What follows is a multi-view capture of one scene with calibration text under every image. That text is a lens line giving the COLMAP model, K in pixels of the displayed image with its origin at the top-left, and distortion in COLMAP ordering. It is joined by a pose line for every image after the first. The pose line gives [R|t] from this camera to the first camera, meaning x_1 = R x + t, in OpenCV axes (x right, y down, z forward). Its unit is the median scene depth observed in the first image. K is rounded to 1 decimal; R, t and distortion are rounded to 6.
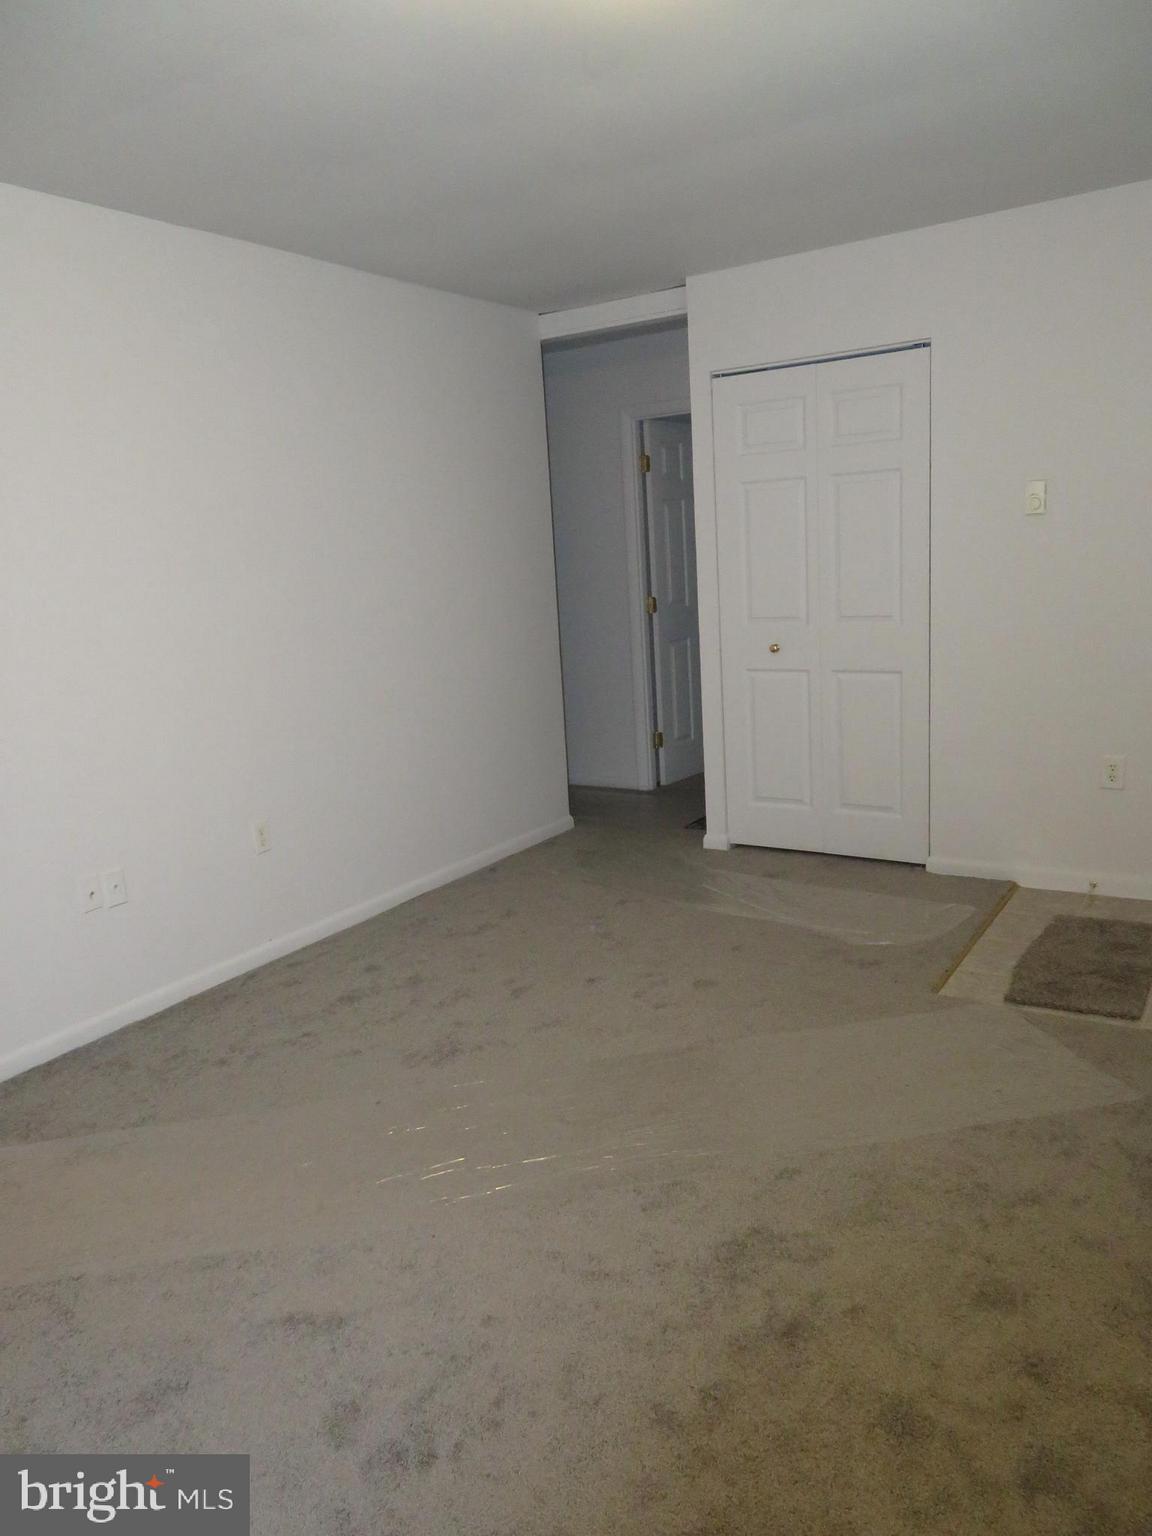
lens RADIAL K [[1105.8, 0, 573.5], [0, 1105.8, 769.3], [0, 0, 1]] dist [-0.009522, 0.010220]
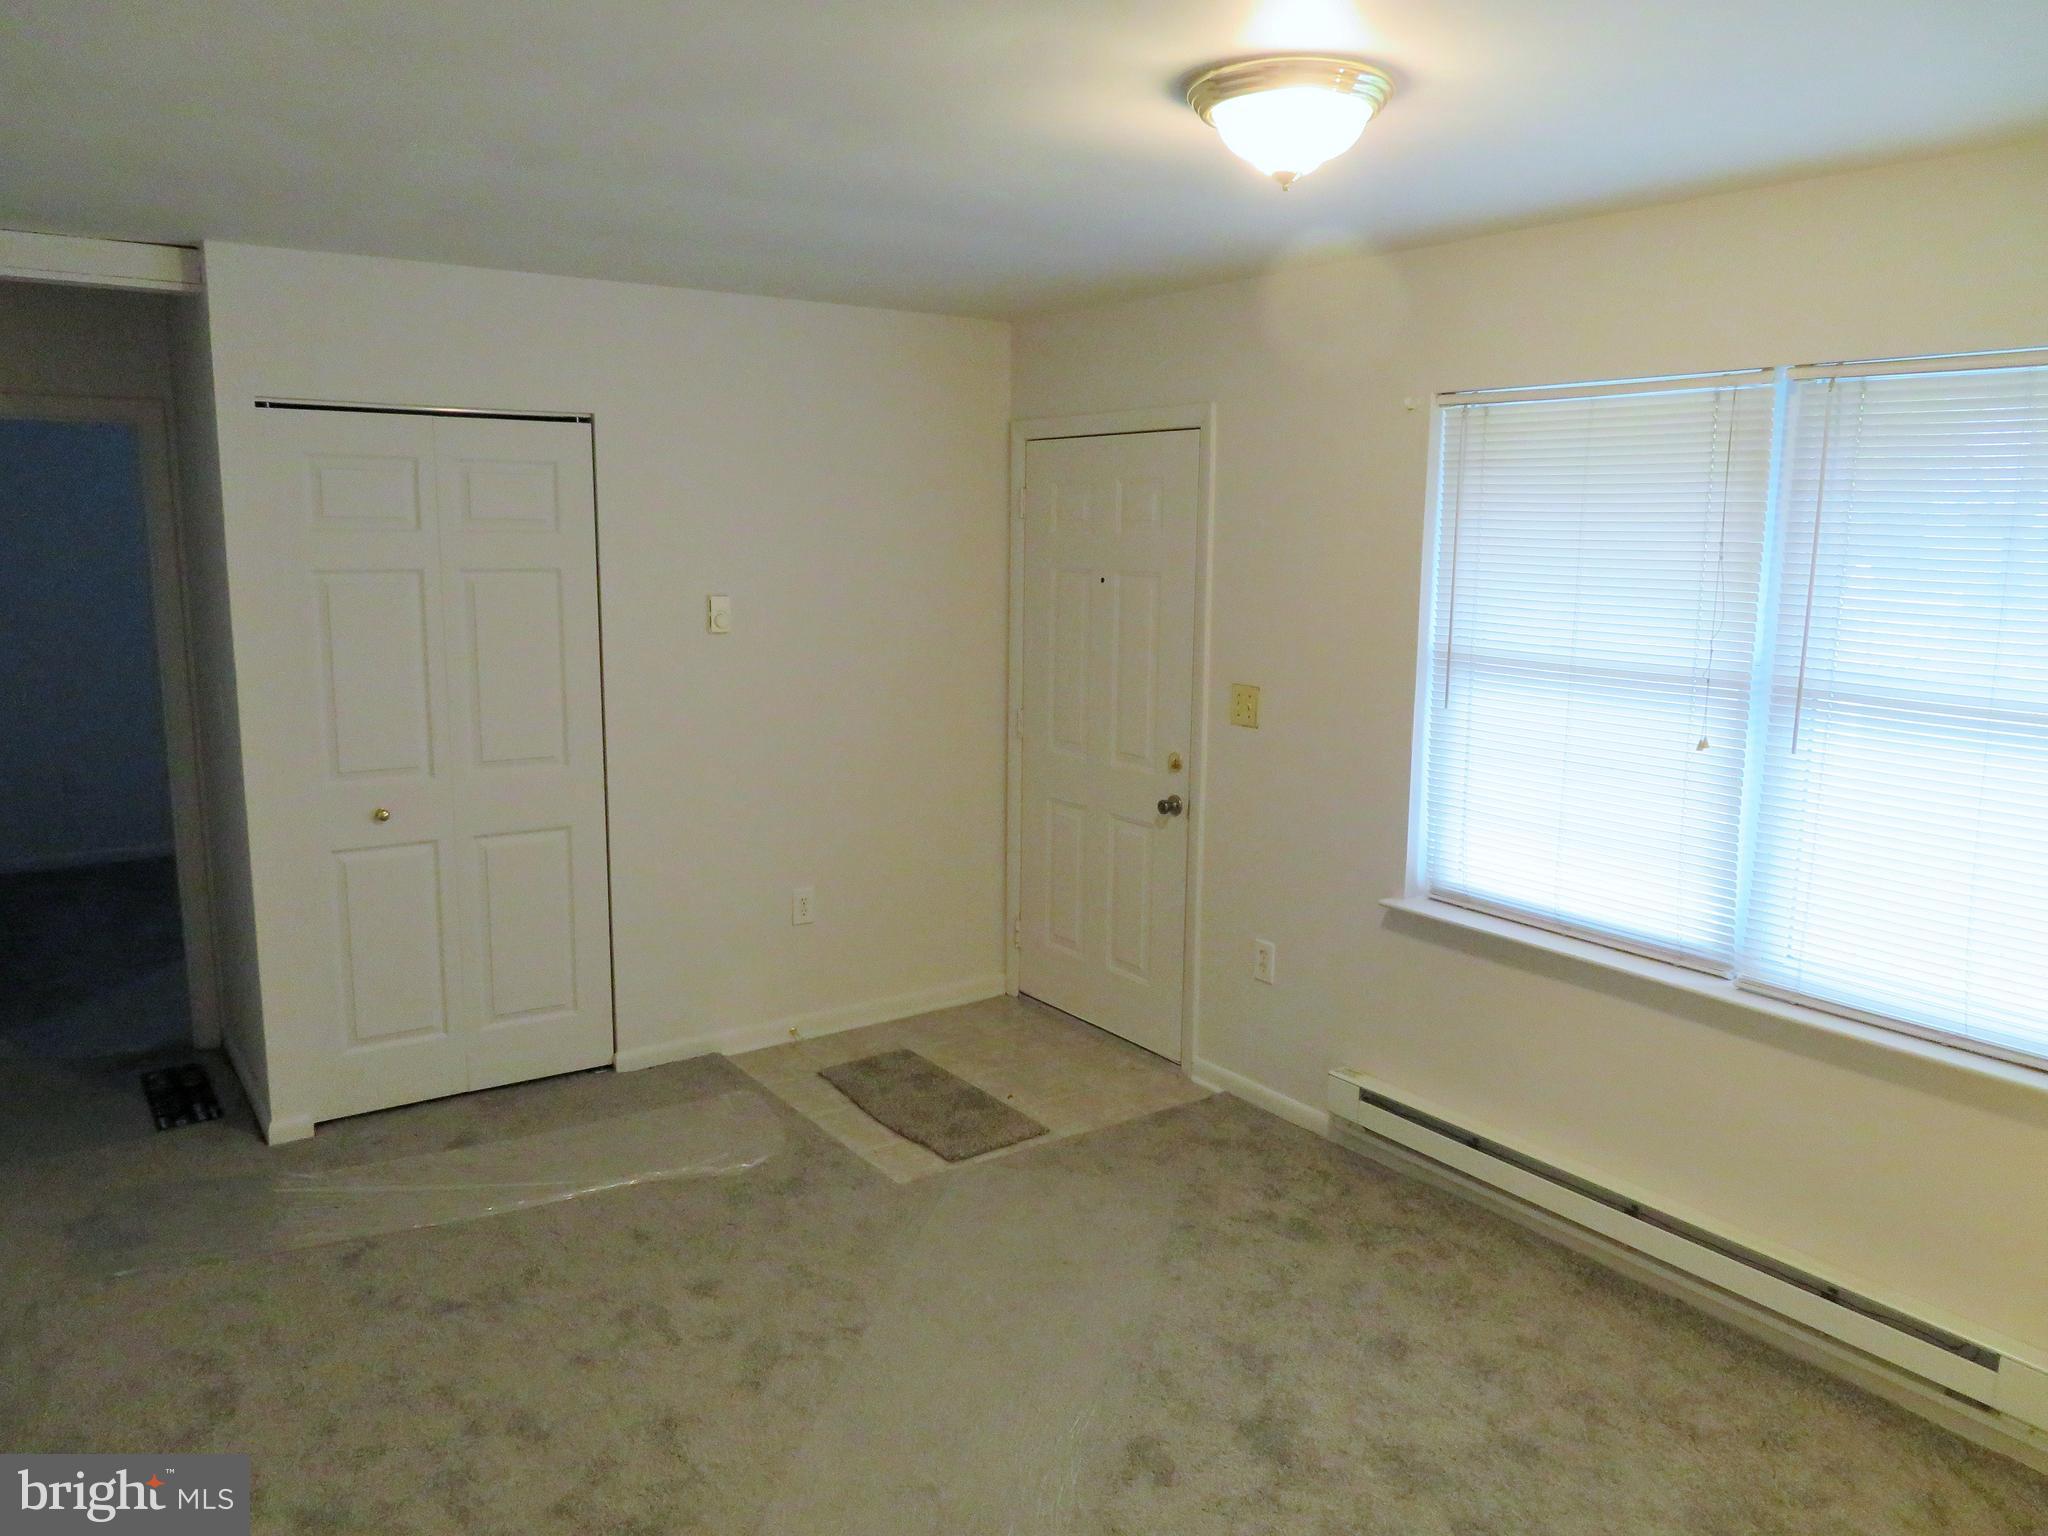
lens RADIAL K [[1474.5, 0, 1022.8], [0, 1474.5, 768.5], [0, 0, 1]] dist [-0.009522, 0.010220]
pose [[0.359008, -0.088554, 0.929124, -0.549160], [0.148121, 0.988278, 0.036959, -0.121248], [-0.921506, 0.124354, 0.367917, 0.327573]]
